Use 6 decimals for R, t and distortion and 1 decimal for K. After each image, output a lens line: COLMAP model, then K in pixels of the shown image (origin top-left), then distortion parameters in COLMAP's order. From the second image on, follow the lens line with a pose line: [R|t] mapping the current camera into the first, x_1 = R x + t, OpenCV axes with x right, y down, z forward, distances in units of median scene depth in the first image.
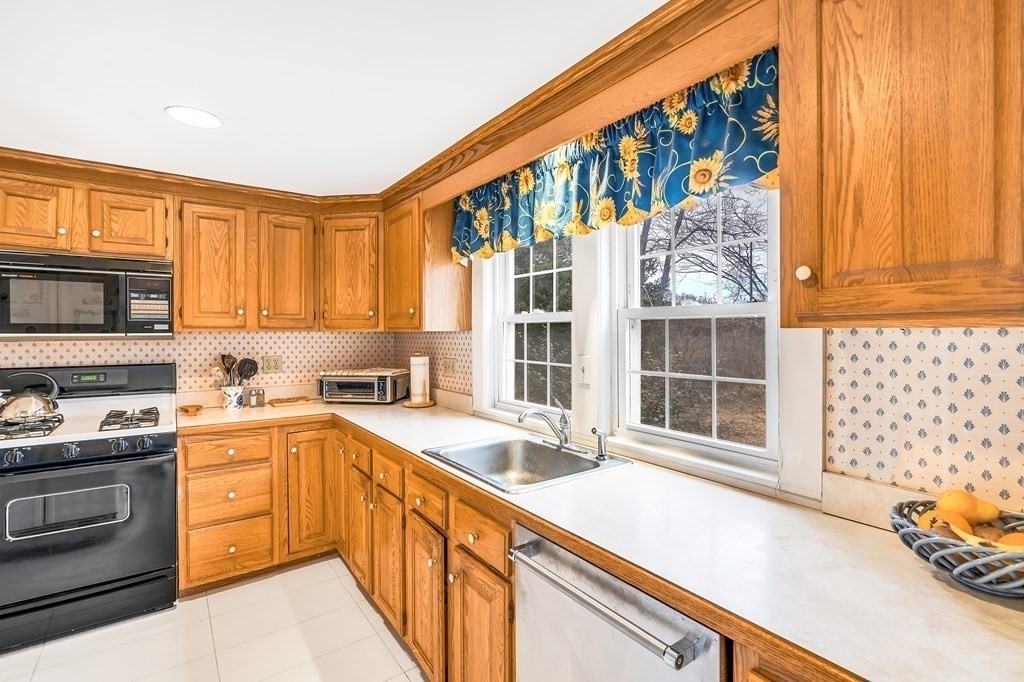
lens RADIAL K [[479.9, 0, 507.3], [0, 479.9, 333.7], [0, 0, 1]] dist [0.013234, 0.000136]
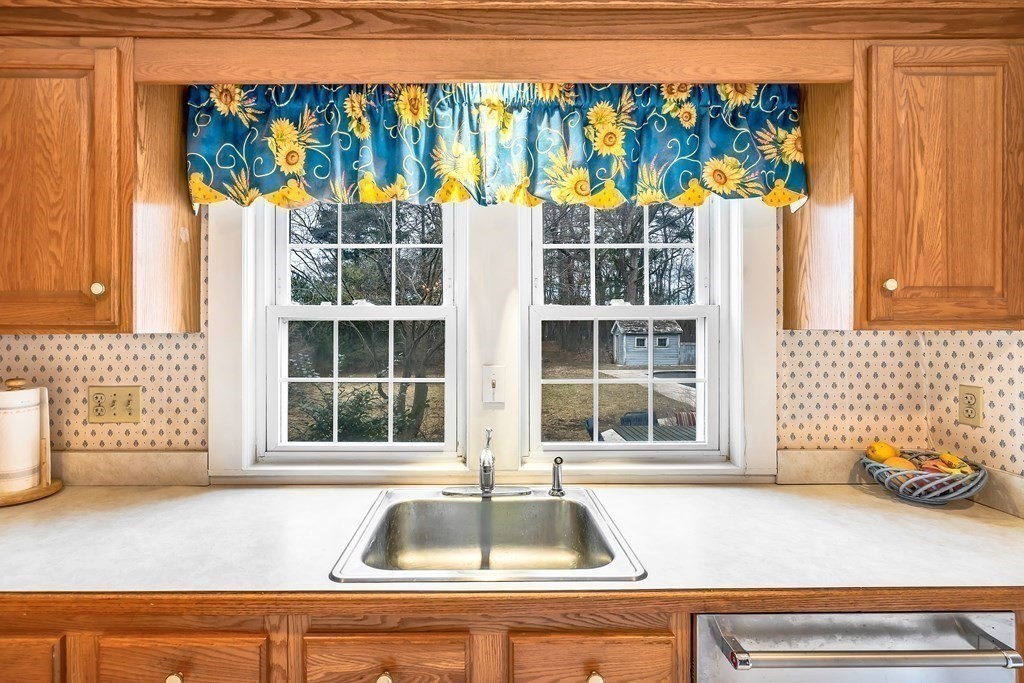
lens RADIAL K [[496.0, 0, 484.4], [0, 496.0, 329.9], [0, 0, 1]] dist [-0.003297, 0.000480]
pose [[0.573038, 0.002052, 0.819526, -0.465214], [0.005389, 0.999966, -0.006271, -0.005230], [-0.819511, 0.008010, 0.573008, 0.536909]]
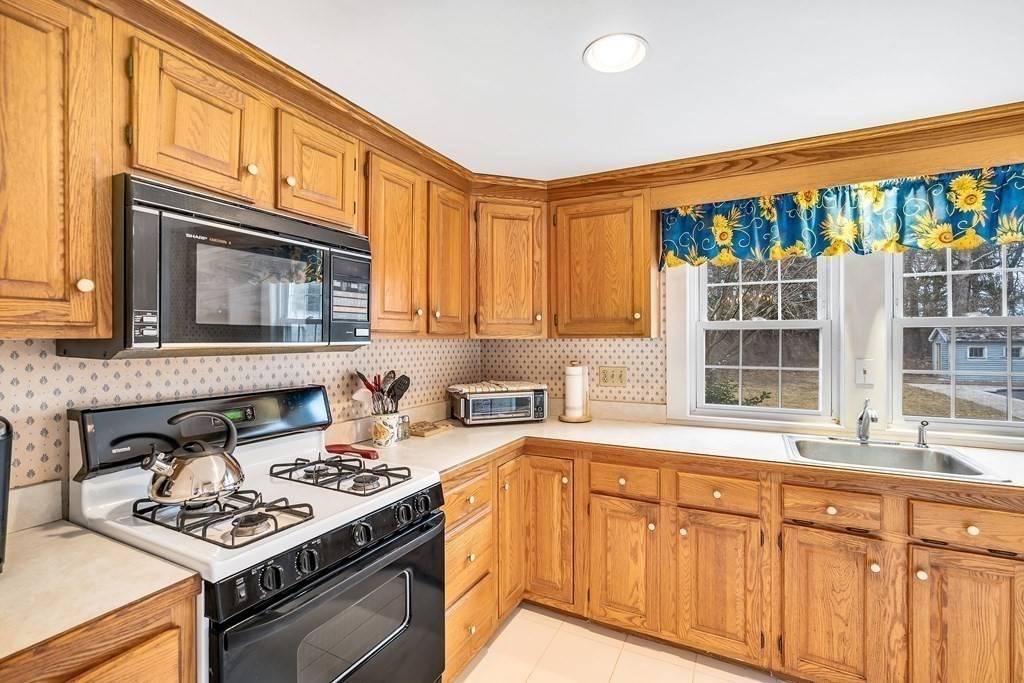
lens RADIAL K [[471.4, 0, 514.5], [0, 471.4, 338.6], [0, 0, 1]] dist [0.009760, -0.001153]
pose [[0.880993, -0.001294, 0.473128, -1.037236], [0.005416, 0.999958, -0.007349, 0.001332], [-0.473098, 0.009037, 0.880963, 0.389325]]
